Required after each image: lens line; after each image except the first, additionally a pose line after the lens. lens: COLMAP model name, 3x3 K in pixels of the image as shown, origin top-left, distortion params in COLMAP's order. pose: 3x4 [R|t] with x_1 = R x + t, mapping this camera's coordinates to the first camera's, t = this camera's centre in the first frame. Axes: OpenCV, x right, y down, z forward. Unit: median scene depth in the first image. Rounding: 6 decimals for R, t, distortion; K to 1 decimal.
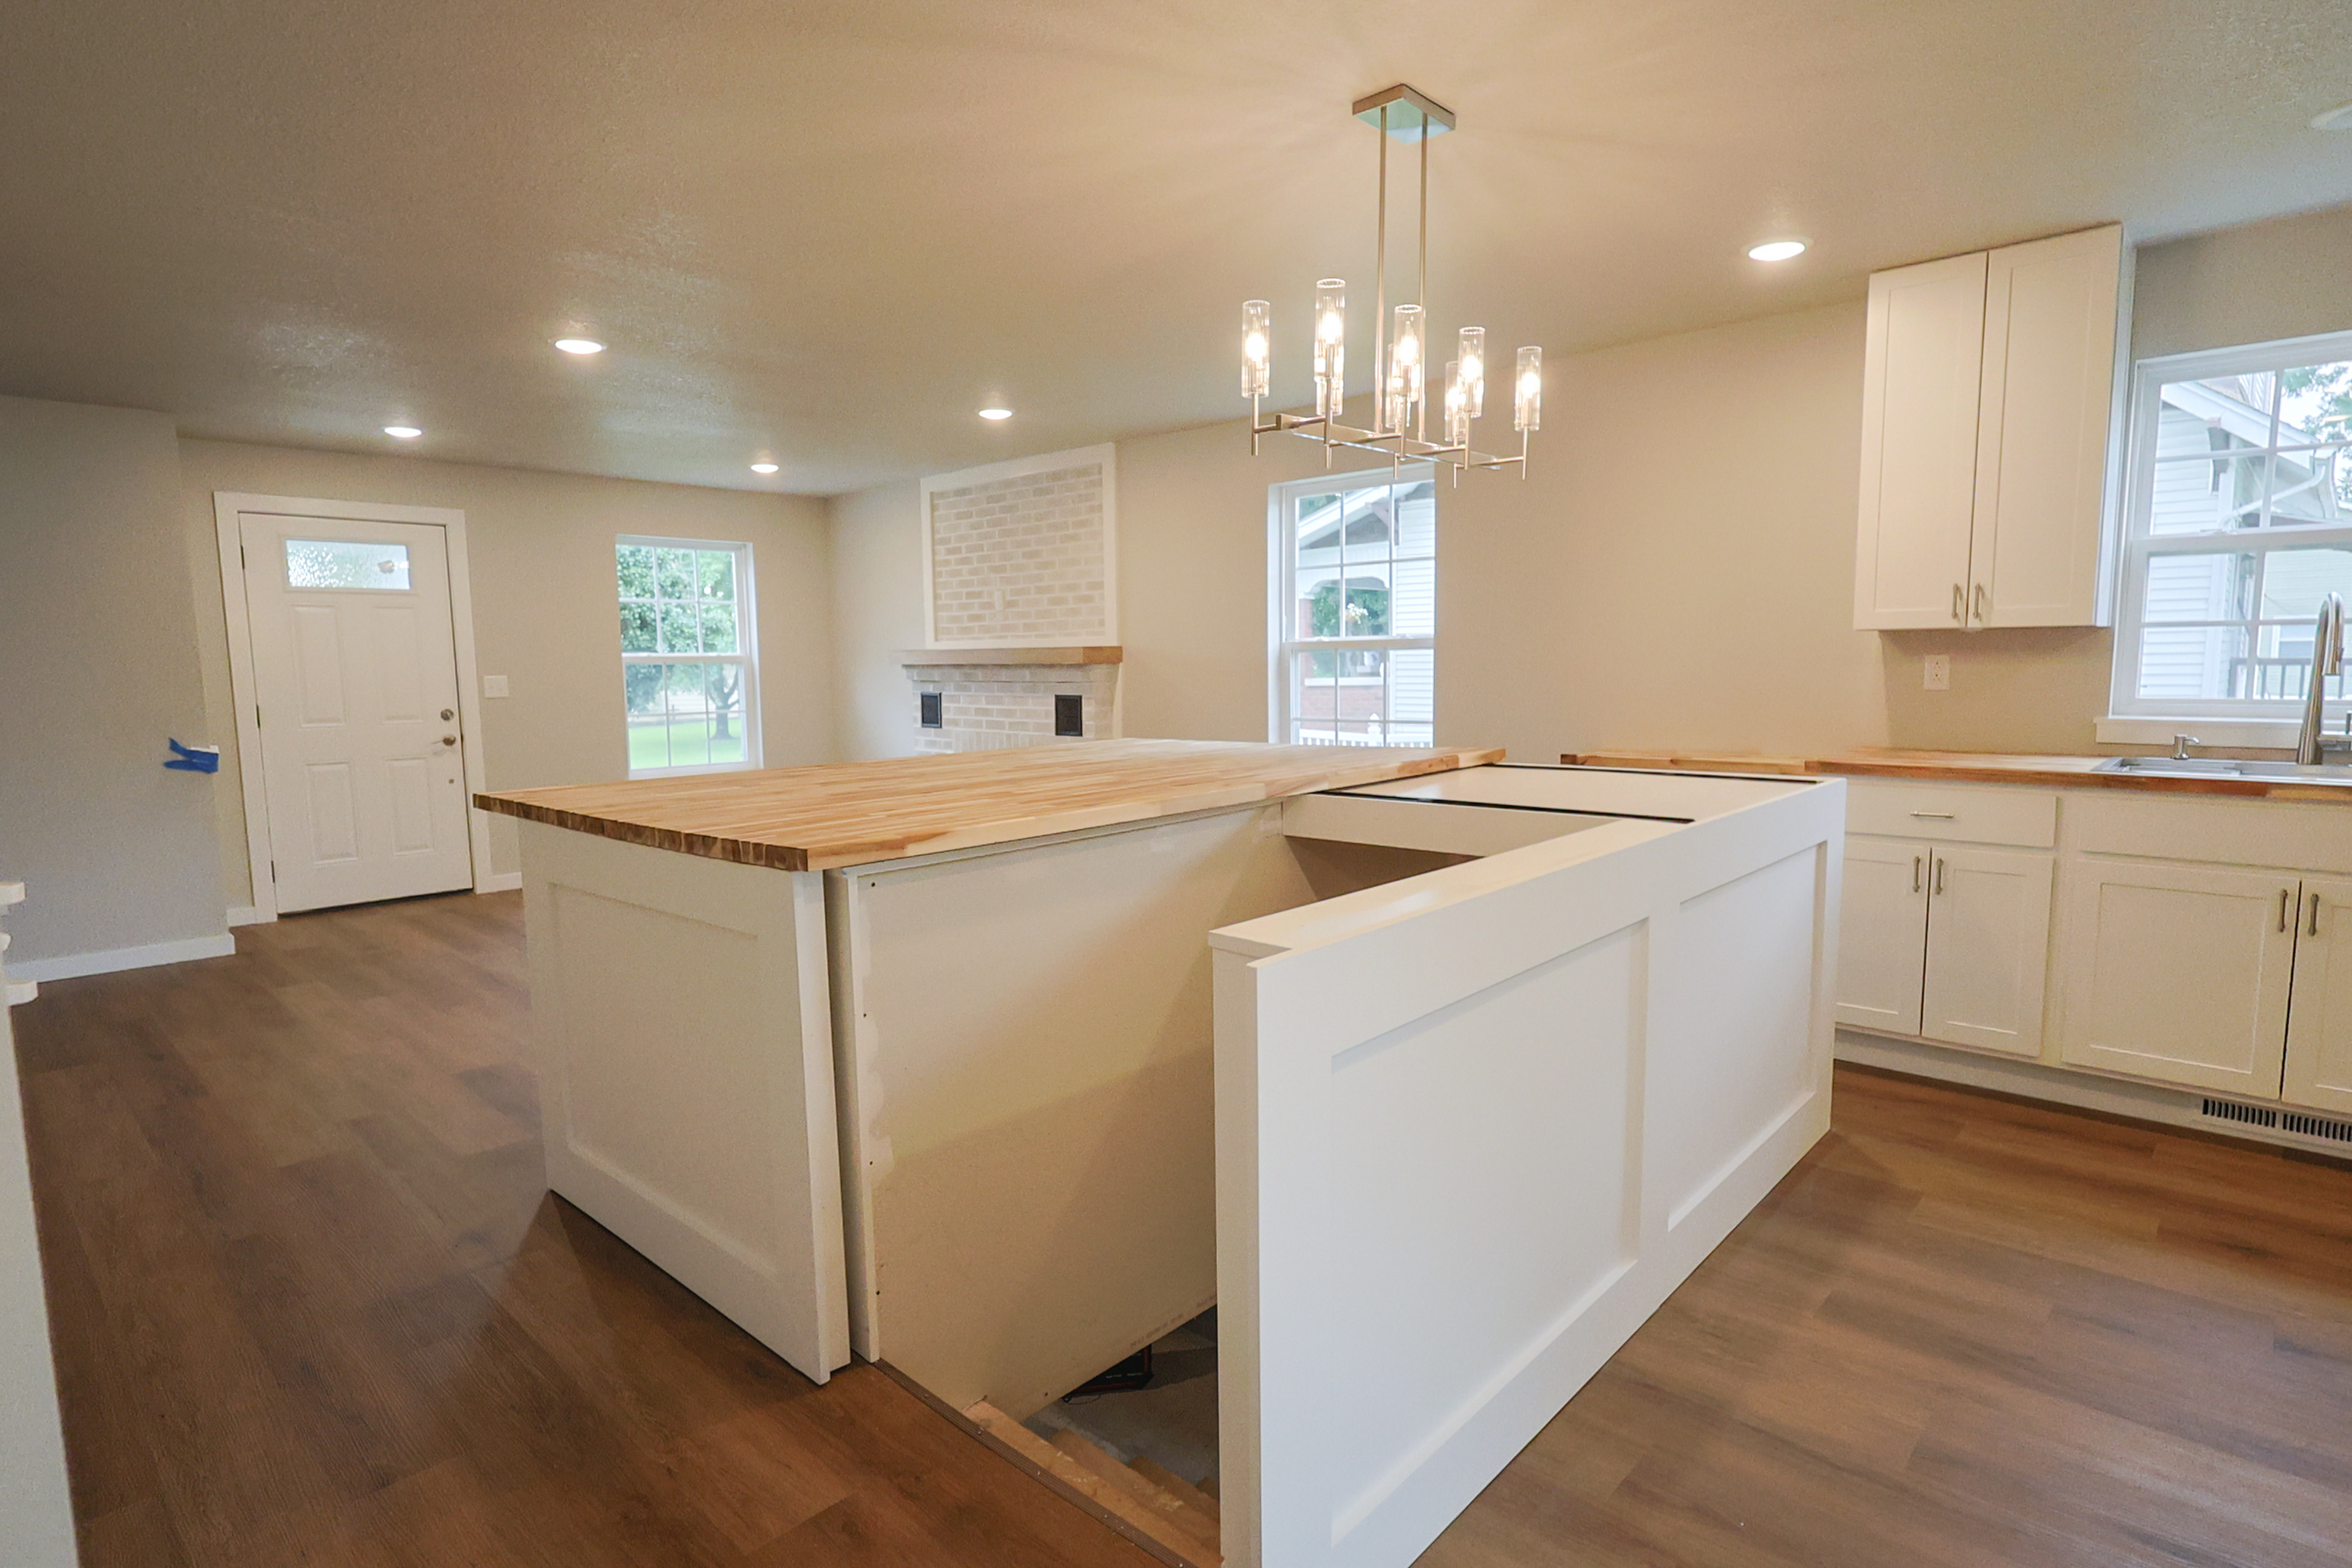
lens RADIAL K [[1201.3, 0, 1179.5], [0, 1201.3, 789.0], [0, 0, 1]] dist [-0.003672, 0.000614]
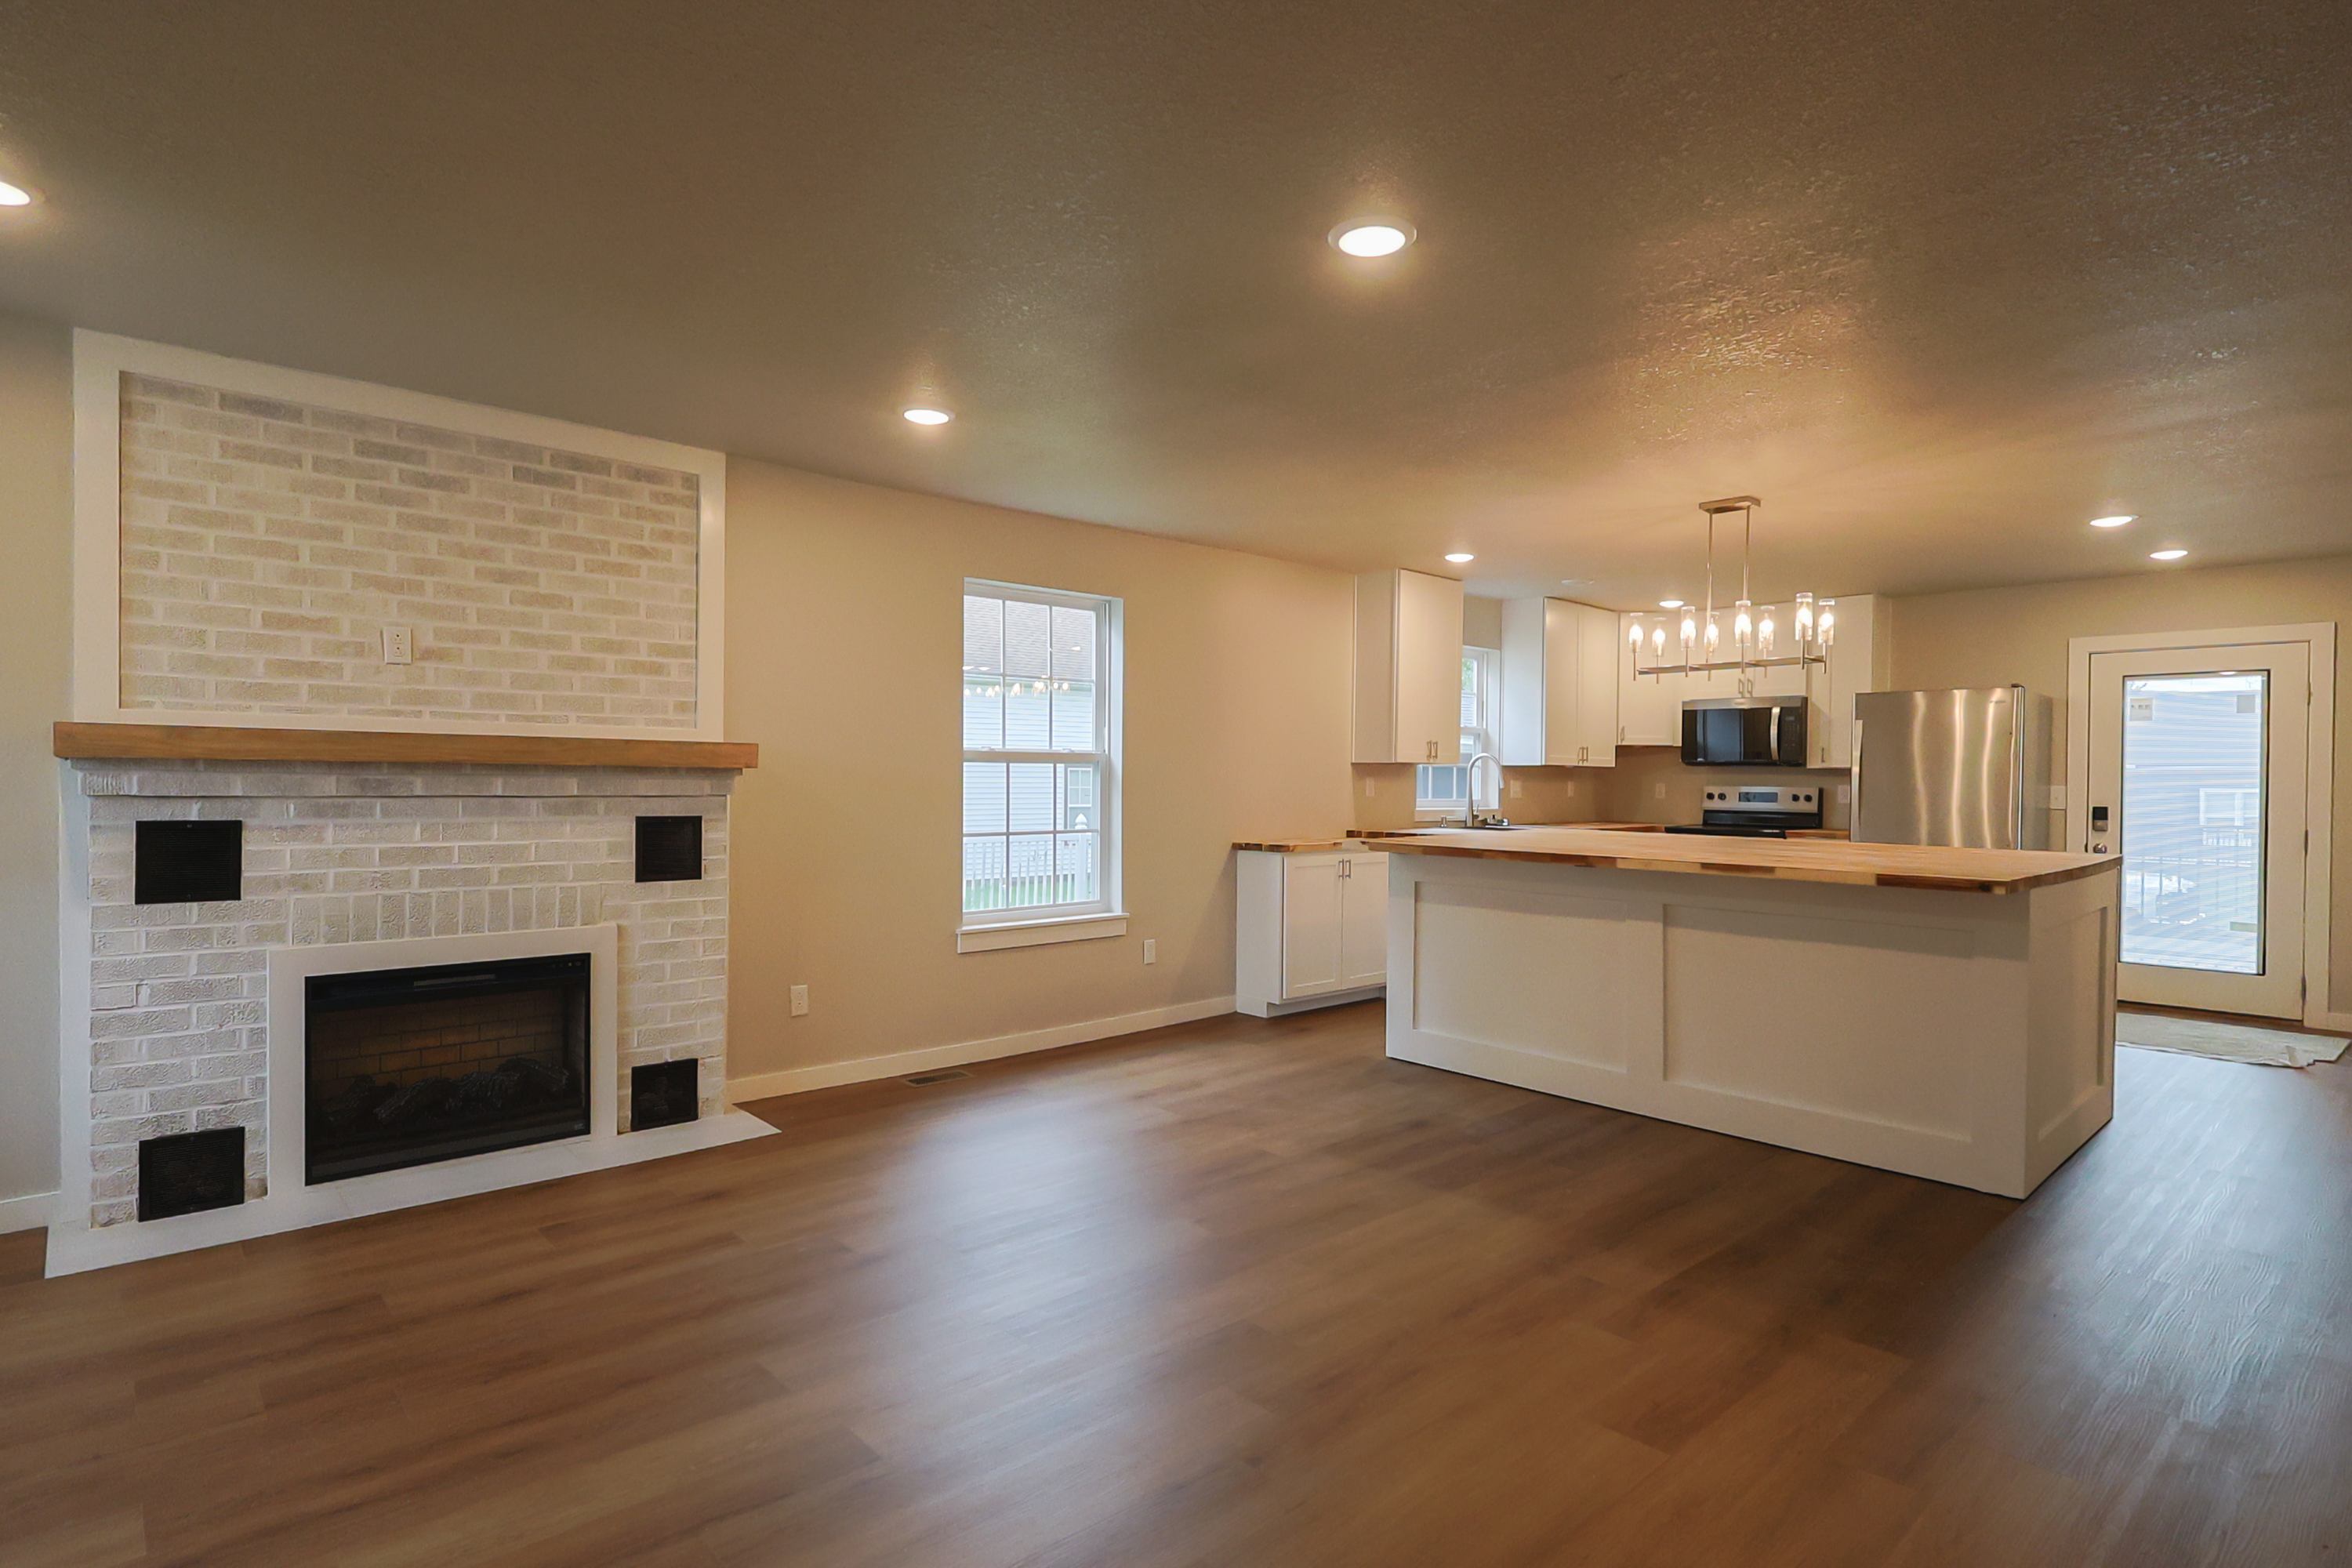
lens RADIAL K [[1201.3, 0, 1179.5], [0, 1201.3, 789.0], [0, 0, 1]] dist [-0.003672, 0.000614]
pose [[0.076829, 0.007515, 0.997016, -1.187465], [0.099423, 0.994930, -0.015161, -0.094607], [-0.992075, 0.100292, 0.075692, 1.148689]]
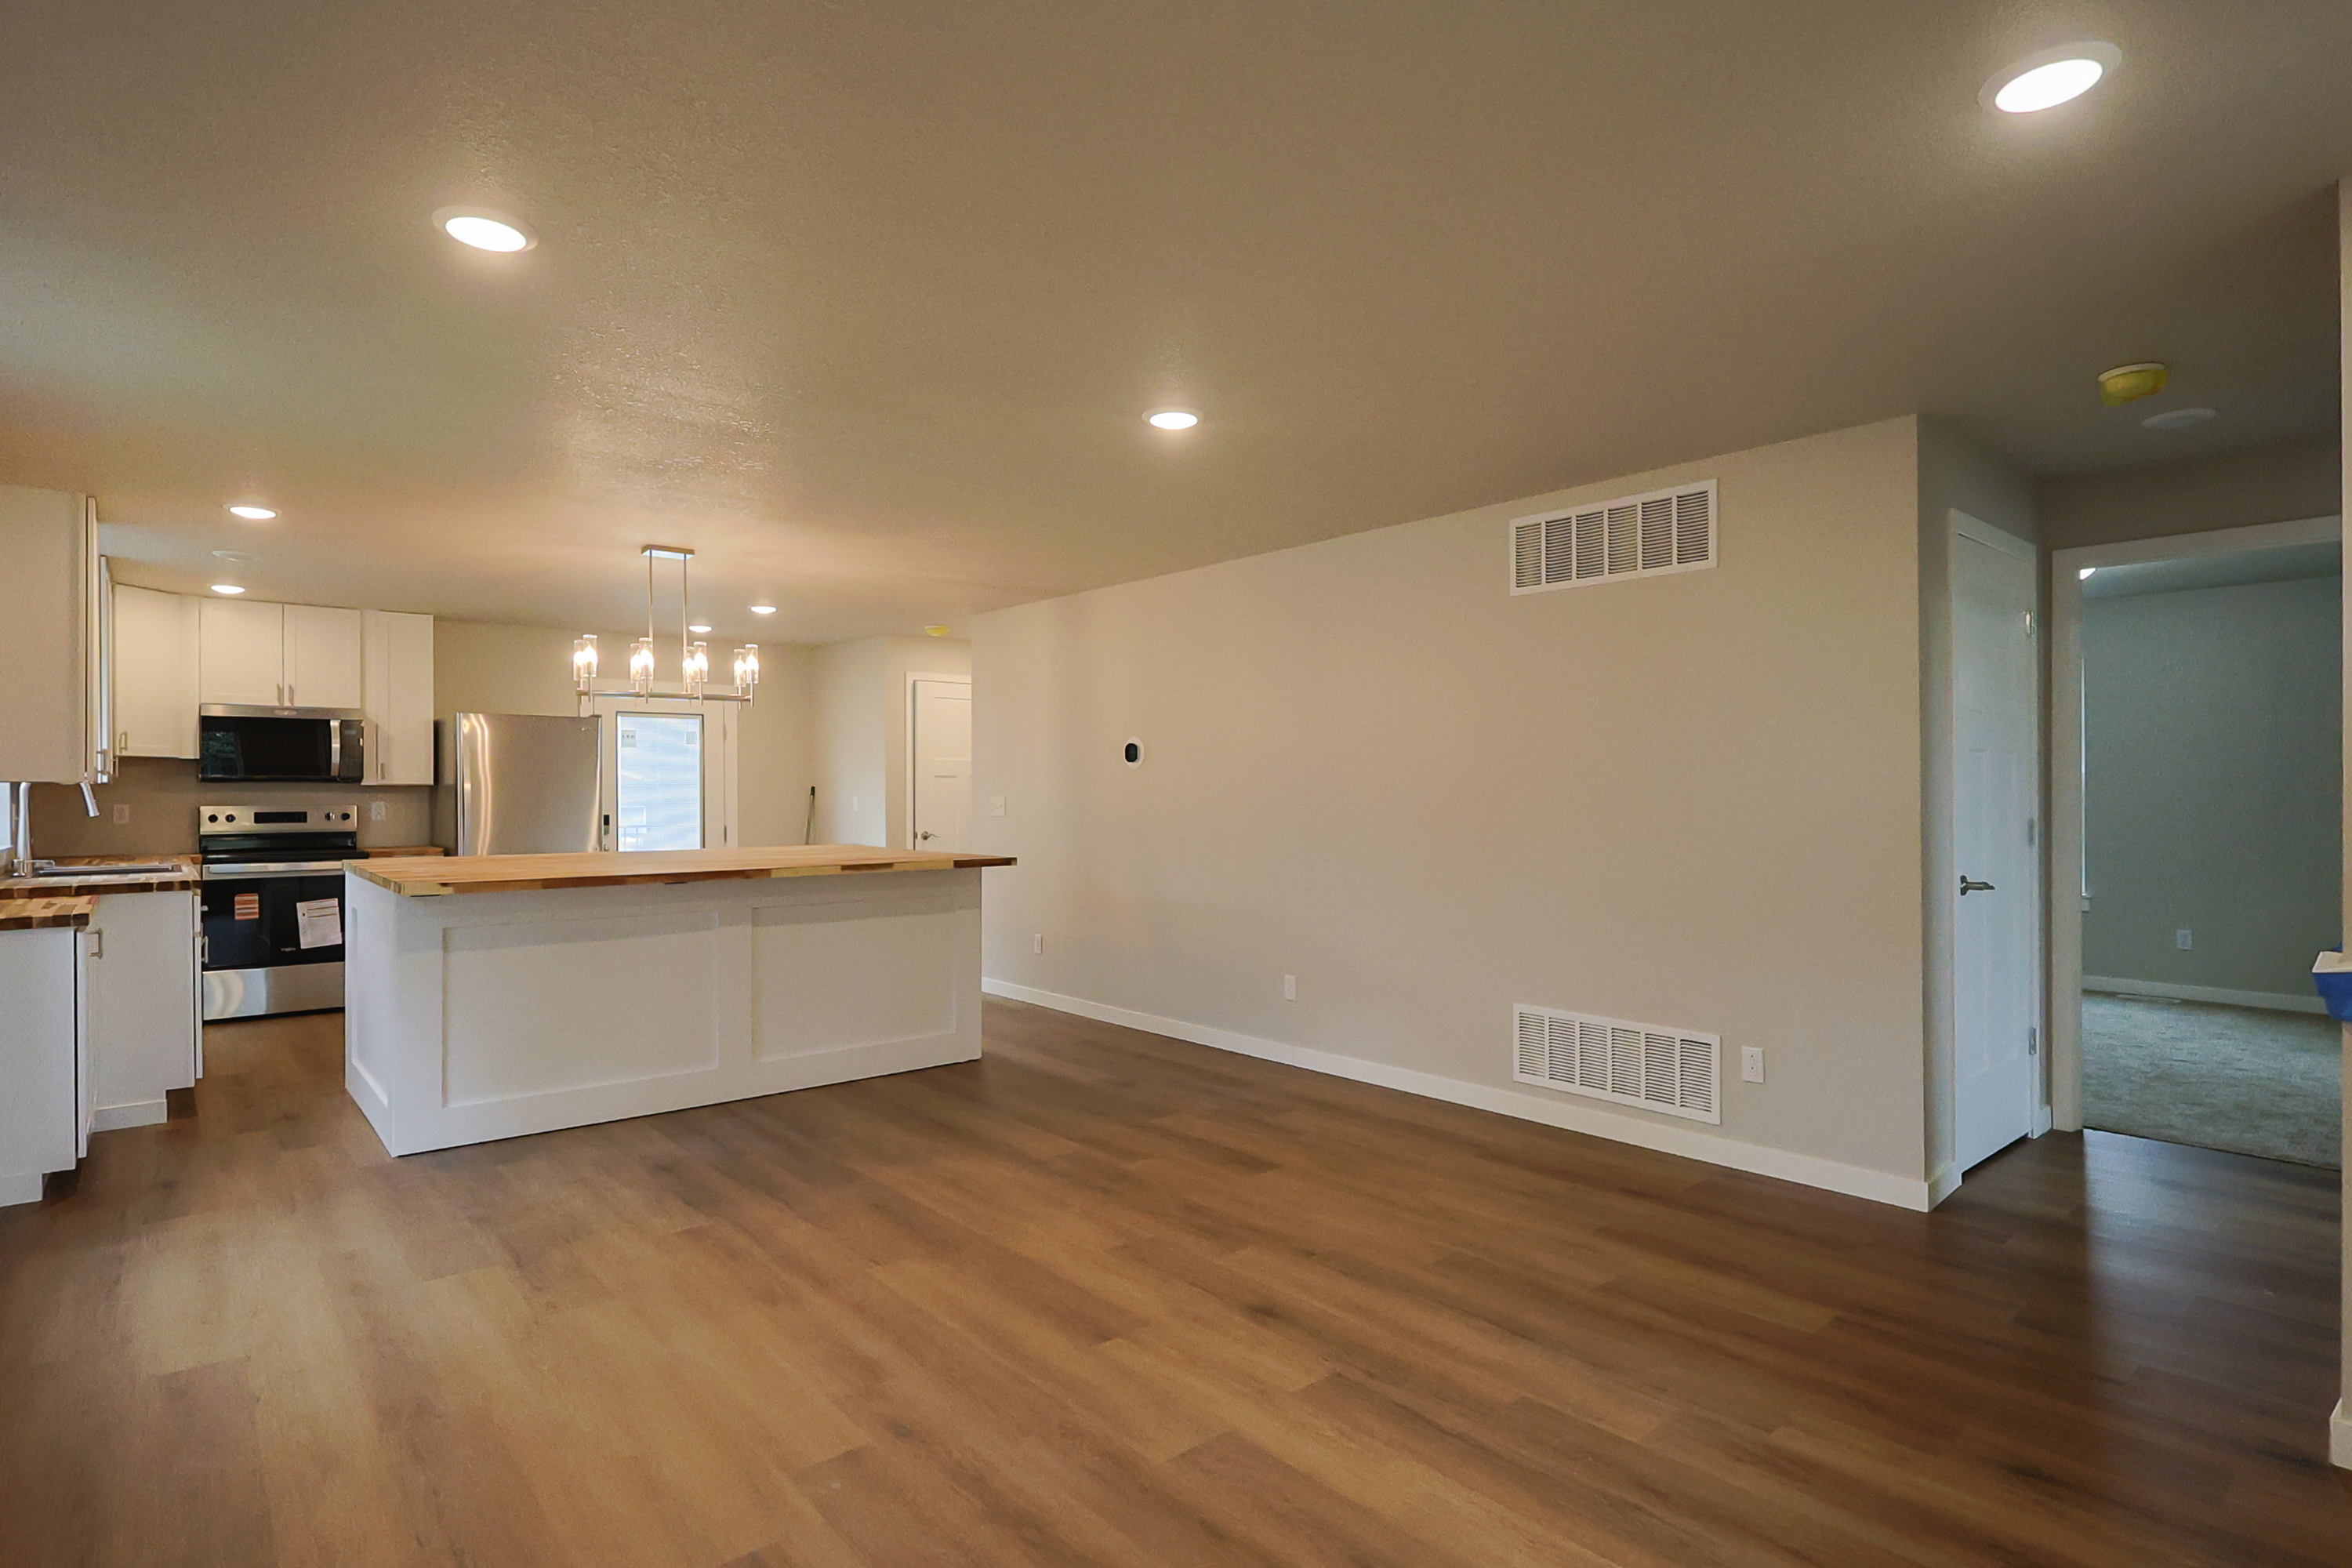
lens RADIAL K [[1201.3, 0, 1179.5], [0, 1201.3, 789.0], [0, 0, 1]] dist [-0.003672, 0.000614]
pose [[-0.993376, 0.023177, 0.112544, -0.635778], [0.035375, 0.993561, 0.107636, -0.207208], [-0.109325, 0.110904, -0.987800, 1.993474]]
